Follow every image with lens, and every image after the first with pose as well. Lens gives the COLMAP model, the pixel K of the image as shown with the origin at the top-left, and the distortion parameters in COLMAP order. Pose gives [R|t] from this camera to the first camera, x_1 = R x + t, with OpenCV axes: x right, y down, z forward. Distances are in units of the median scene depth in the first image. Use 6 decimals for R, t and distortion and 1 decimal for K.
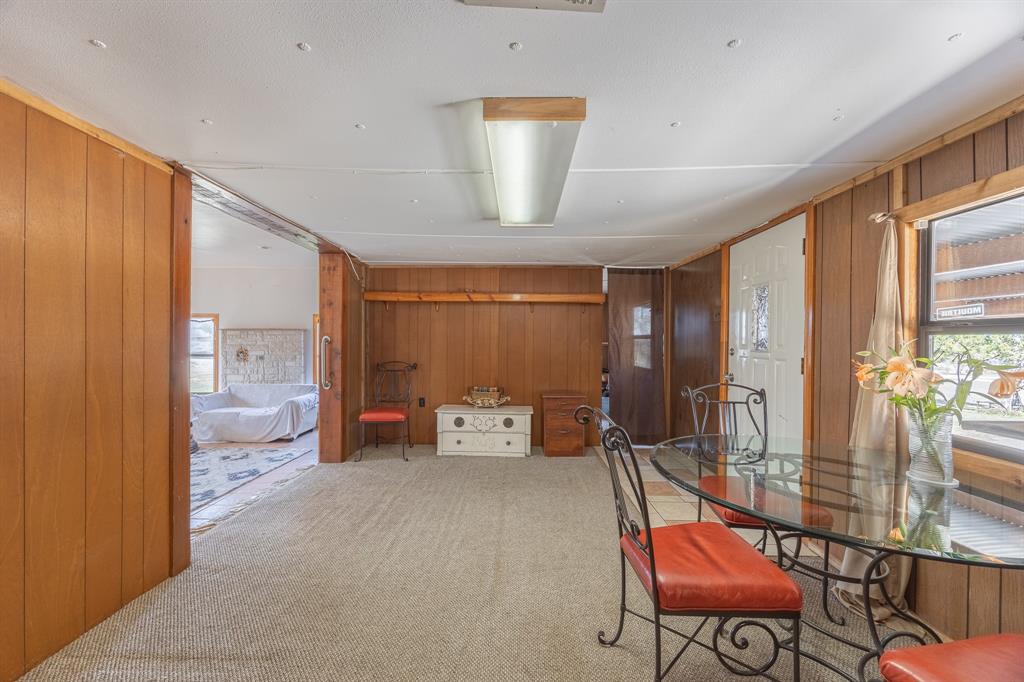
lens RADIAL K [[399.1, 0, 508.1], [0, 399.1, 342.5], [0, 0, 1]] dist [-0.000883, -0.000311]
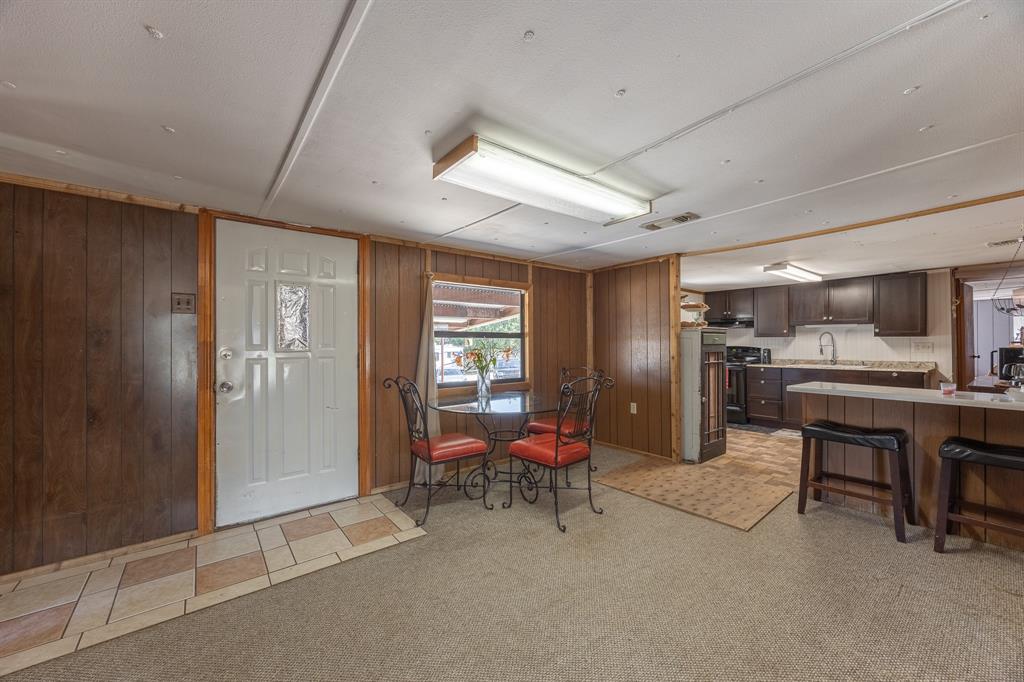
lens RADIAL K [[399.1, 0, 520.3], [0, 399.1, 342.0], [0, 0, 1]] dist [-0.000883, -0.000311]
pose [[-0.647098, 0.000946, 0.762407, -0.546048], [0.003416, 0.999993, 0.001659, -0.001376], [-0.762400, 0.003678, -0.647096, 1.386520]]
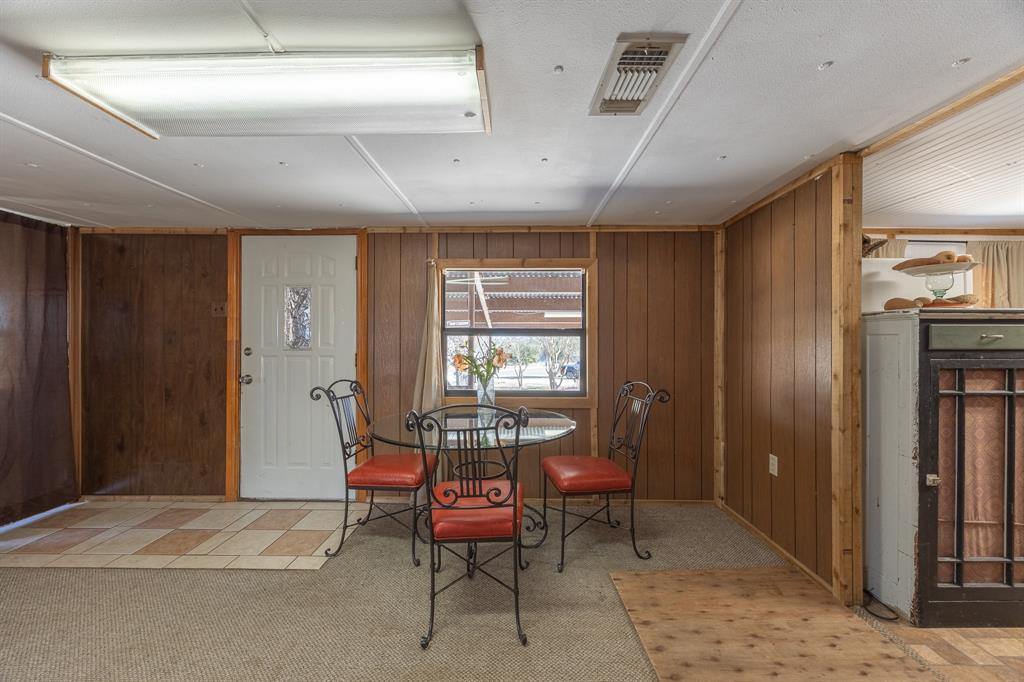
lens RADIAL K [[399.1, 0, 512.4], [0, 399.1, 341.7], [0, 0, 1]] dist [-0.000883, -0.000311]
pose [[-0.005547, -0.006923, 0.999961, -0.472949], [0.001963, 0.999974, 0.006934, -0.005953], [-0.999983, 0.002001, -0.005534, 0.509962]]
